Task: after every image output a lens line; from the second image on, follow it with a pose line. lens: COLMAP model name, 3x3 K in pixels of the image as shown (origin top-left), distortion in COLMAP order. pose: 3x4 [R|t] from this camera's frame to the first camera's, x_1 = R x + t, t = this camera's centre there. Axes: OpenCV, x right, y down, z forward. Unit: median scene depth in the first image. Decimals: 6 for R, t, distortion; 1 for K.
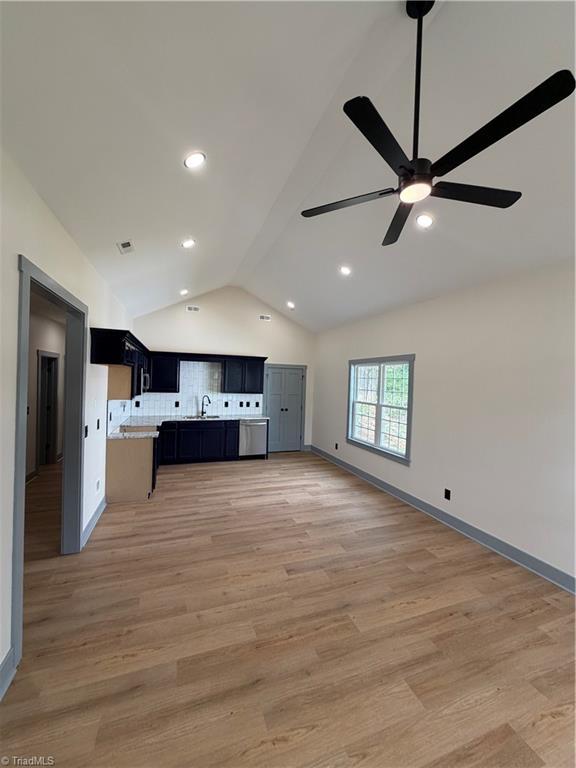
lens RADIAL K [[306.4, 0, 288.0], [0, 306.4, 384.7], [0, 0, 1]] dist [0.000824, 0.000265]
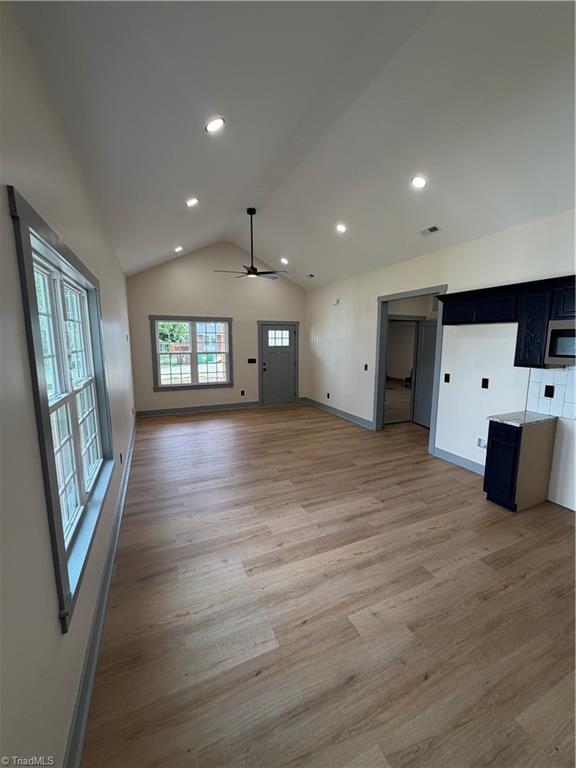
lens RADIAL K [[306.4, 0, 288.3], [0, 306.4, 384.2], [0, 0, 1]] dist [0.000824, 0.000265]
pose [[-0.997650, -0.017146, -0.066332, 0.091733], [-0.027702, 0.986459, 0.161651, -0.012693], [0.062662, 0.163109, -0.984616, 1.772669]]
